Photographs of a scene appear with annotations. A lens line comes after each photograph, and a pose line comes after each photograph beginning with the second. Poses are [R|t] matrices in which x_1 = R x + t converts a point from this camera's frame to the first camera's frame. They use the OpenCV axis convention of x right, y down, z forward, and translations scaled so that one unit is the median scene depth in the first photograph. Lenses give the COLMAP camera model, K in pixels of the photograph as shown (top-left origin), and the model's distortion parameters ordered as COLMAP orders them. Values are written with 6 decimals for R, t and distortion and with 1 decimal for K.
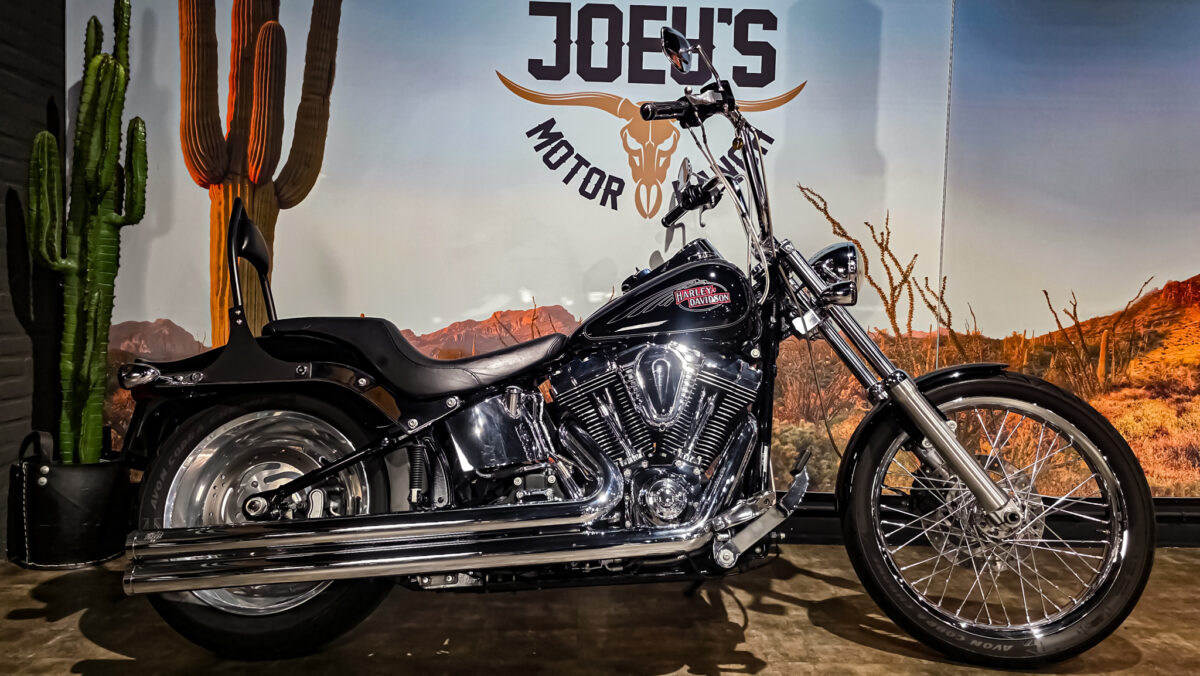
lens RADIAL K [[805.0, 0, 598.9], [0, 805.0, 338.9], [0, 0, 1]] dist [0.063823, -0.060364]
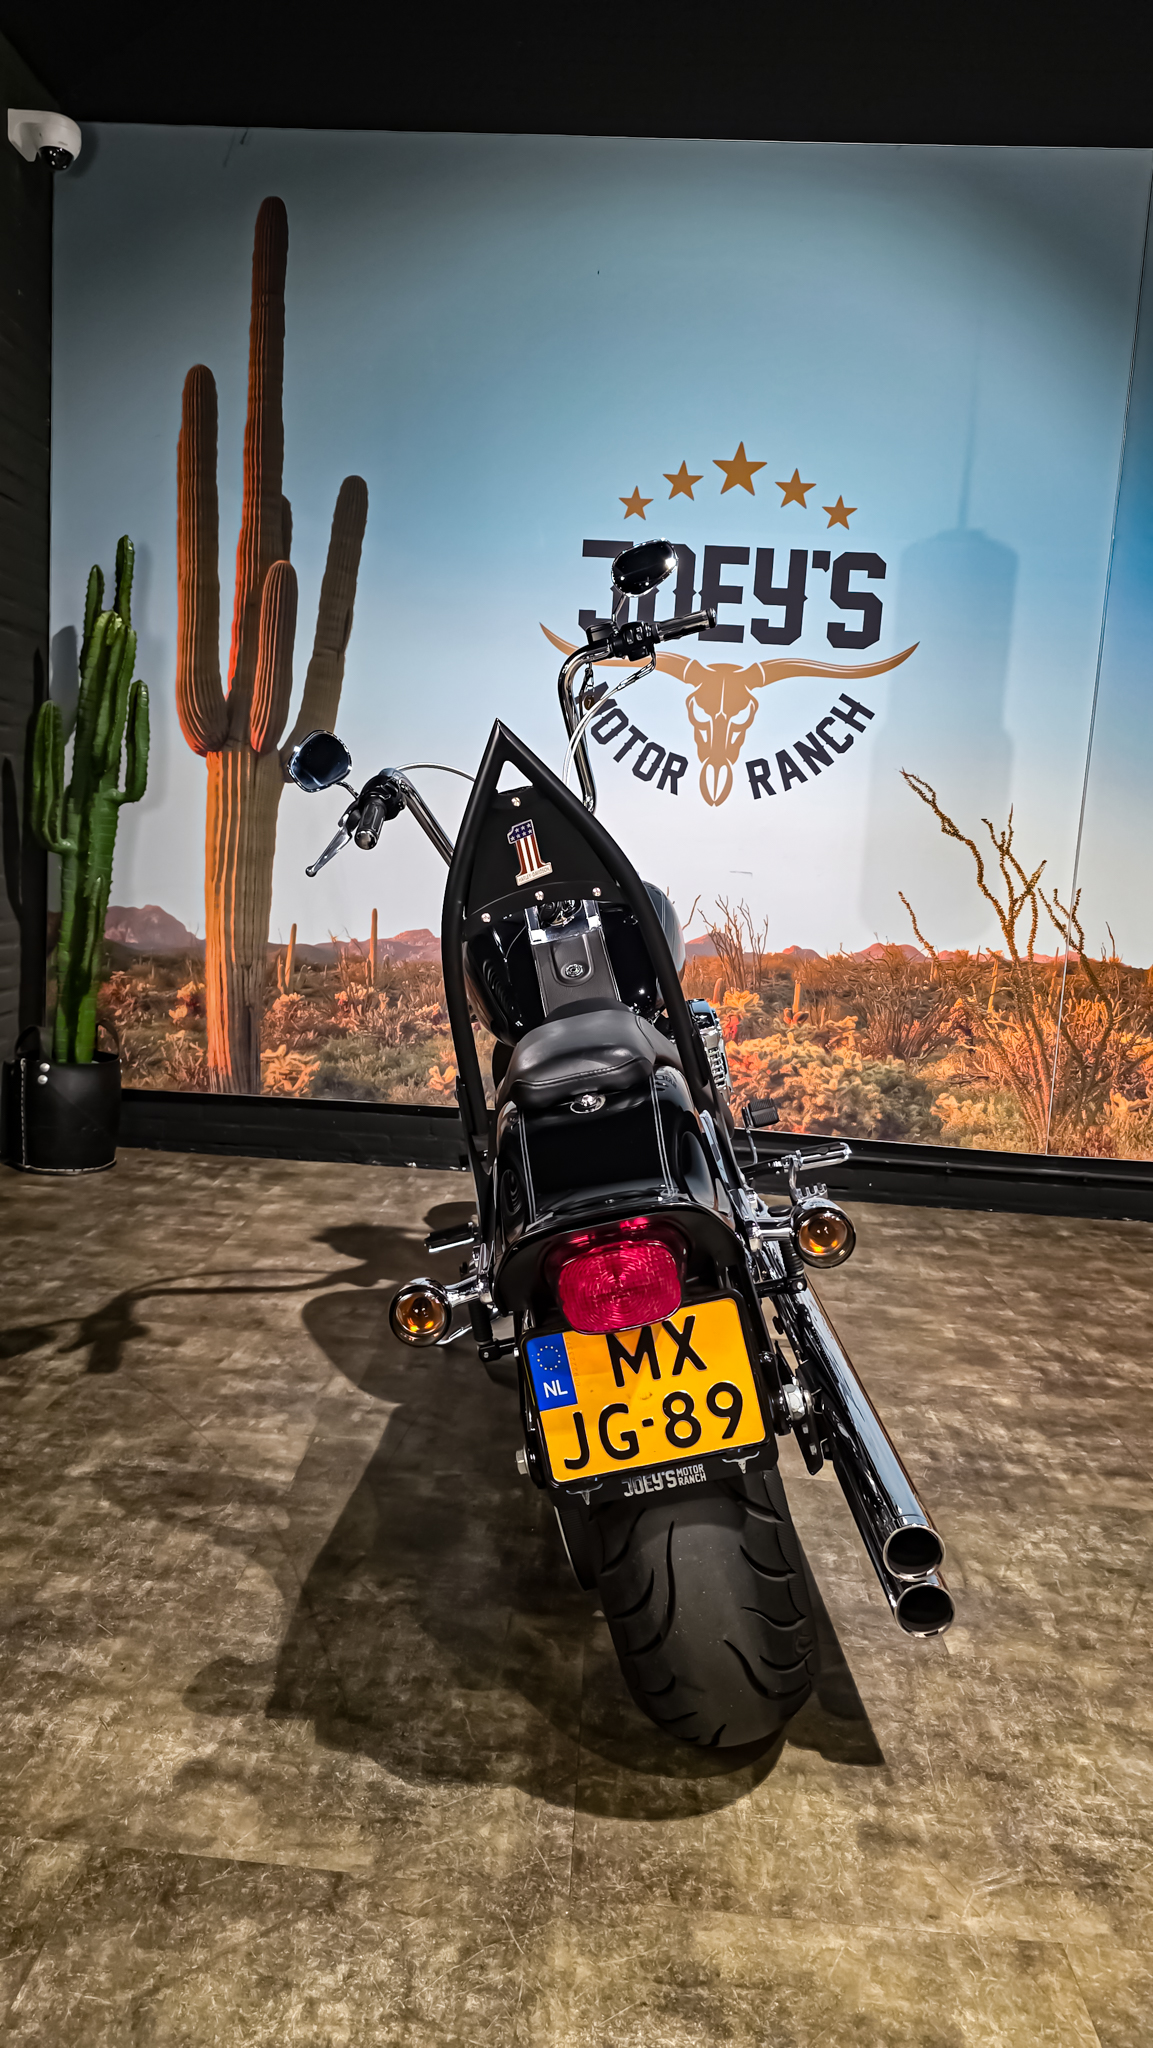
lens RADIAL K [[1374.0, 0, 547.7], [0, 1374.0, 1017.0], [0, 0, 1]] dist [0.063823, -0.060364]
pose [[0.994941, 0.046187, -0.089215, 0.026883], [-0.038969, 0.995951, 0.081018, -0.041659], [0.092596, -0.077131, 0.992712, -0.444335]]
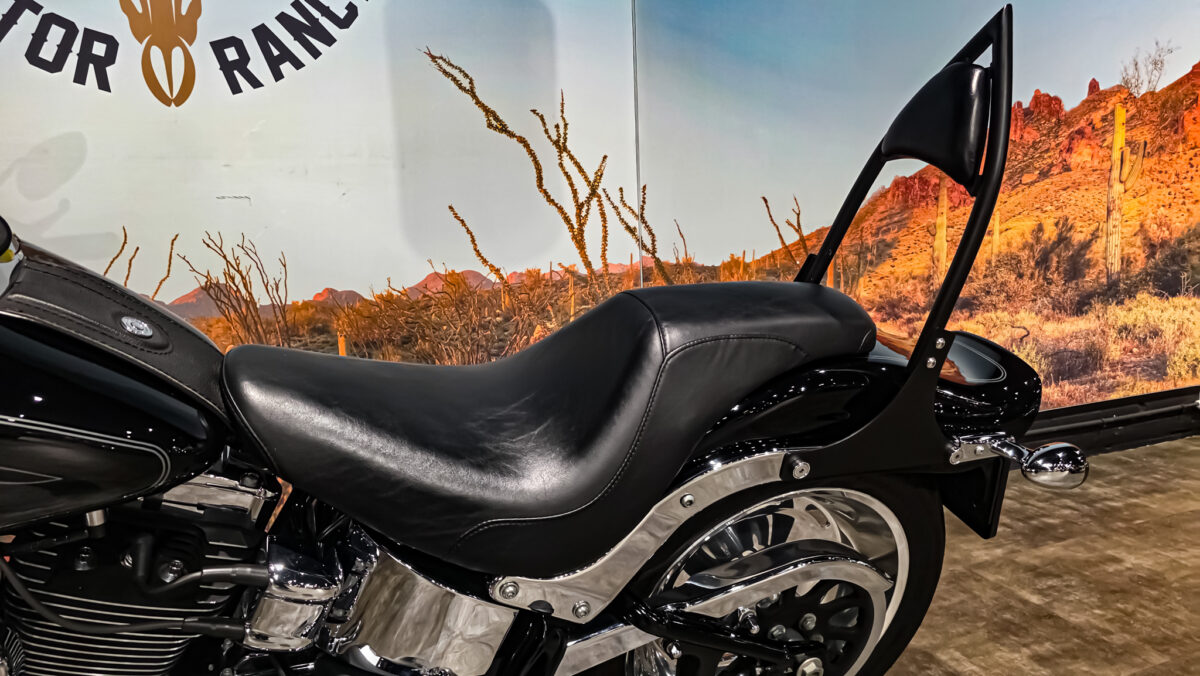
lens RADIAL K [[805.0, 0, 597.9], [0, 805.0, 347.5], [0, 0, 1]] dist [0.063823, -0.060364]
pose [[0.942212, -0.112826, 0.315446, 0.145746], [0.076372, 0.989129, 0.125666, -0.027789], [-0.326195, -0.094313, 0.940586, 0.328007]]
